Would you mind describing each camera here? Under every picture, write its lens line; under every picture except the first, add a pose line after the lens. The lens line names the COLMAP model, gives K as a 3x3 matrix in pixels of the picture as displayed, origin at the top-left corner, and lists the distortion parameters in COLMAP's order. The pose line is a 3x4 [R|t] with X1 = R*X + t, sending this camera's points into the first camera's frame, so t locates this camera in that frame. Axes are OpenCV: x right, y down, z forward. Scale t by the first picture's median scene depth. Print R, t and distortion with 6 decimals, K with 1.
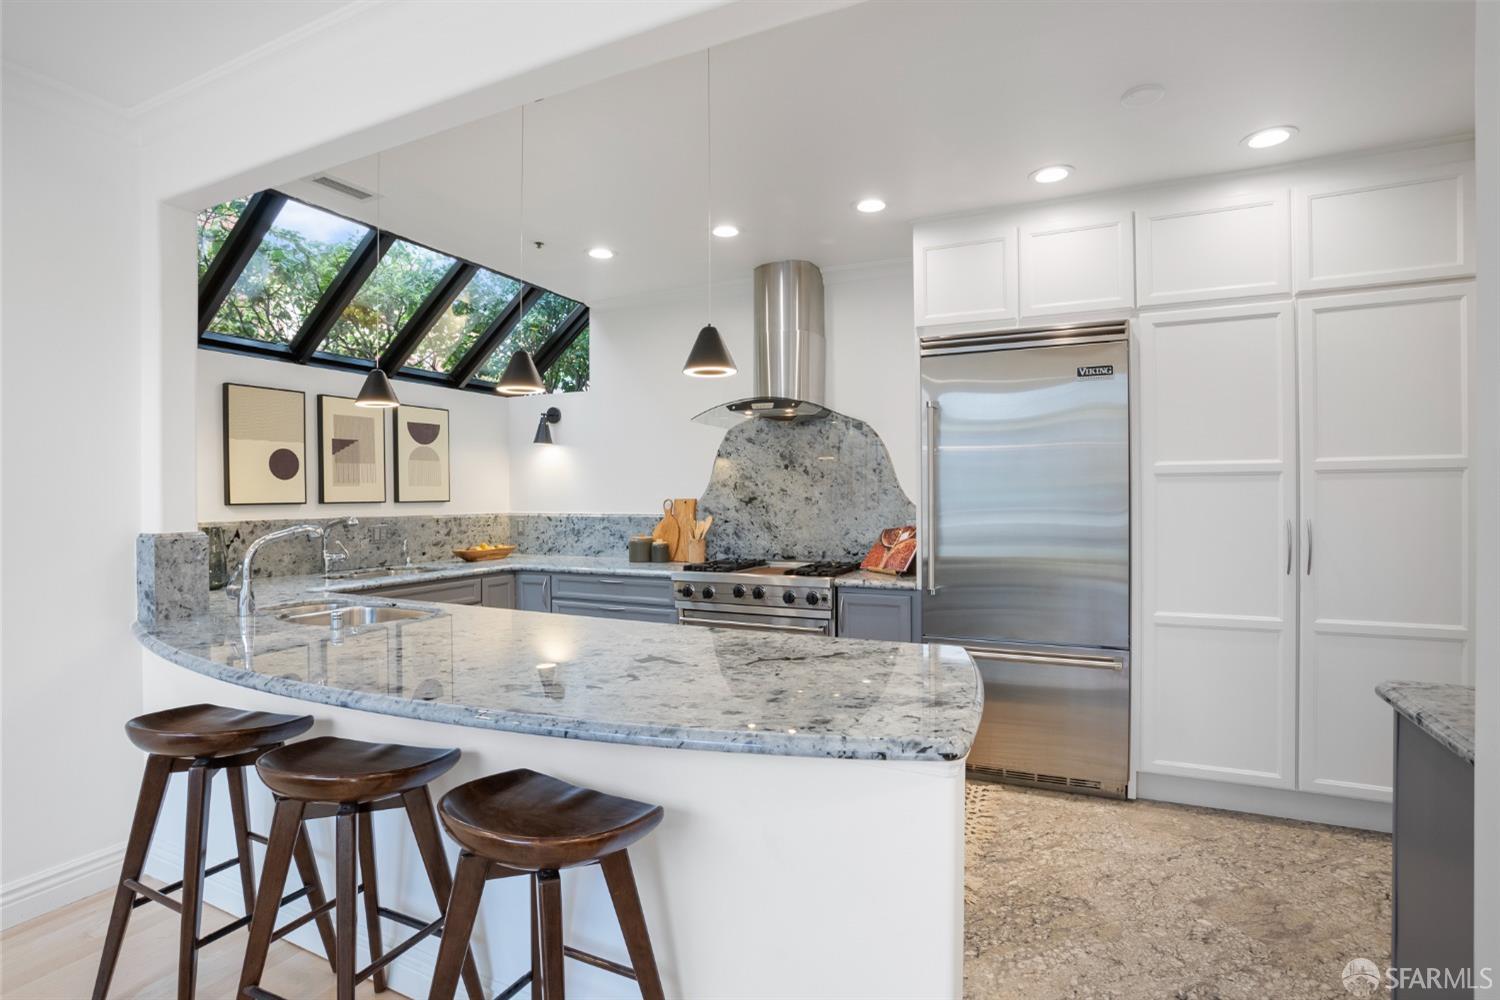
lens RADIAL K [[737.2, 0, 738.8], [0, 737.2, 495.9], [0, 0, 1]] dist [-0.072675, 0.035146]
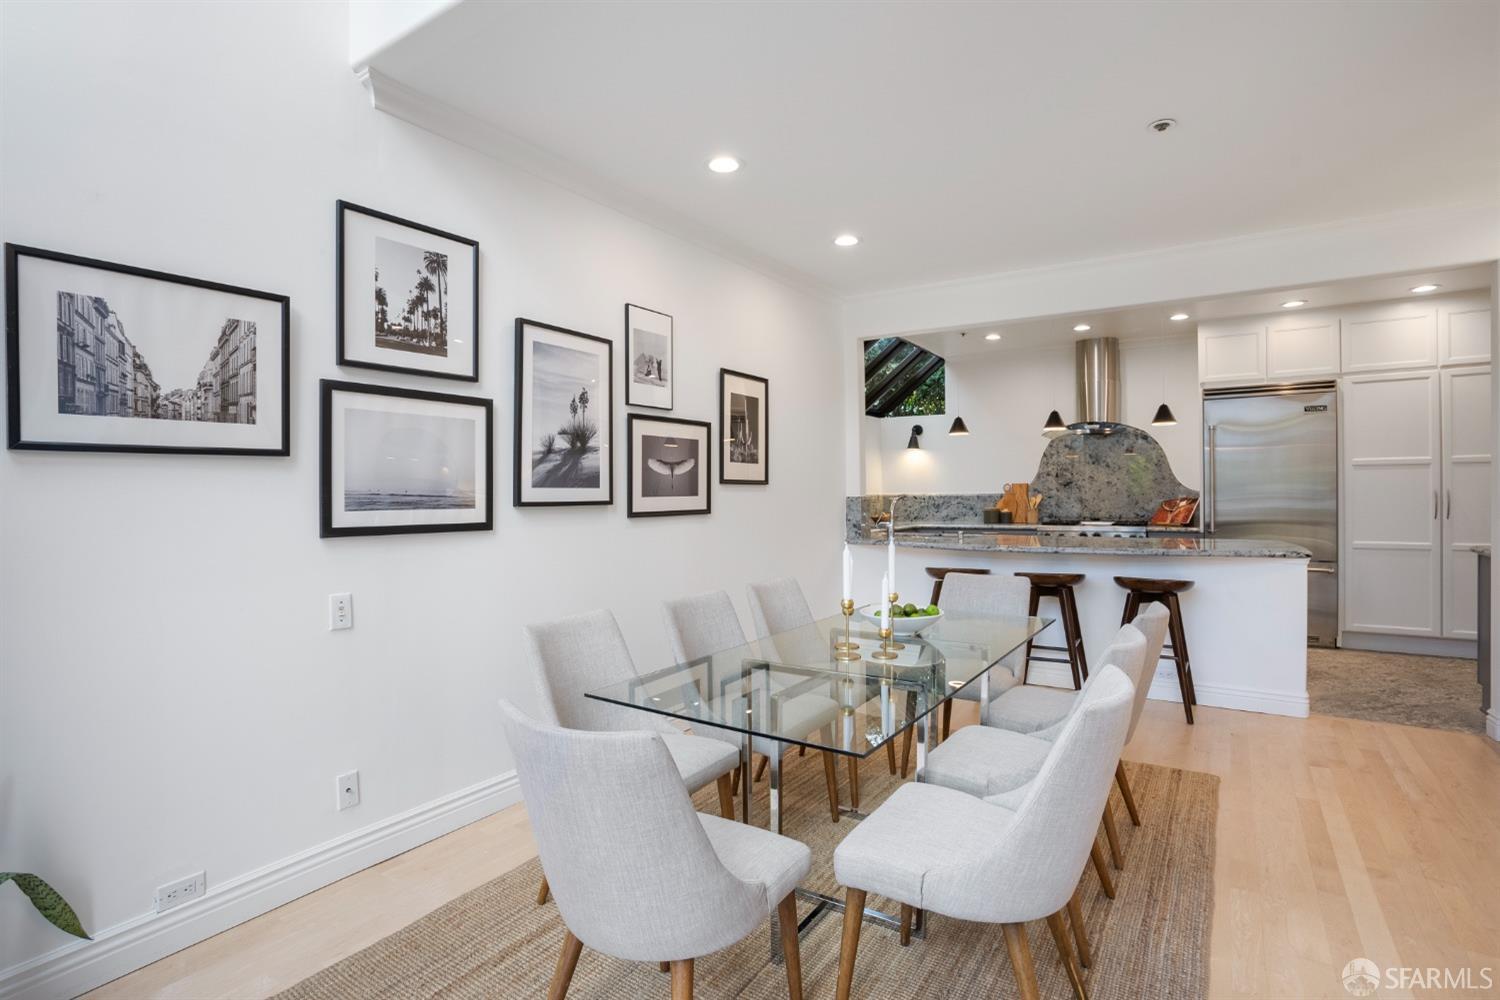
lens RADIAL K [[758.0, 0, 730.1], [0, 758.0, 495.3], [0, 0, 1]] dist [-0.058281, 0.028625]
pose [[0.992645, -0.003468, -0.121012, -0.551407], [0.003893, 0.999987, 0.003279, 0.024184], [0.120999, -0.003726, 0.992646, -0.754344]]
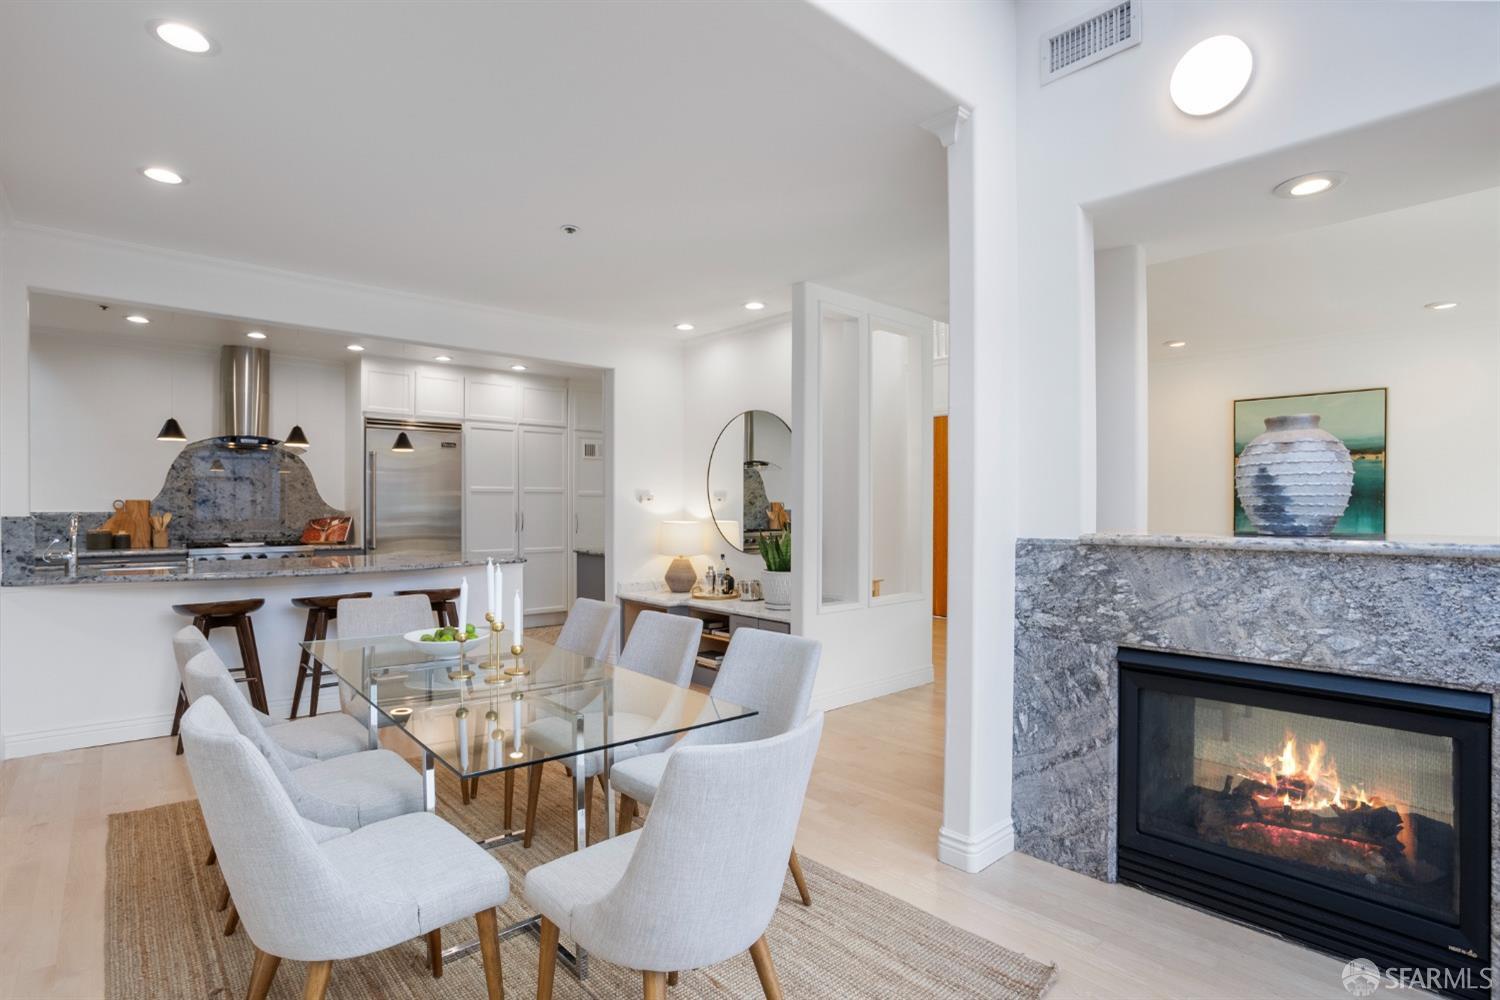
lens RADIAL K [[751.2, 0, 747.0], [0, 751.2, 510.3], [0, 0, 1]] dist [-0.013428, 0.000207]
pose [[0.370285, 0.002016, 0.928916, -0.999371], [-0.003123, 0.999995, -0.000926, 0.022439], [-0.928913, -0.002558, 0.370290, -0.544343]]
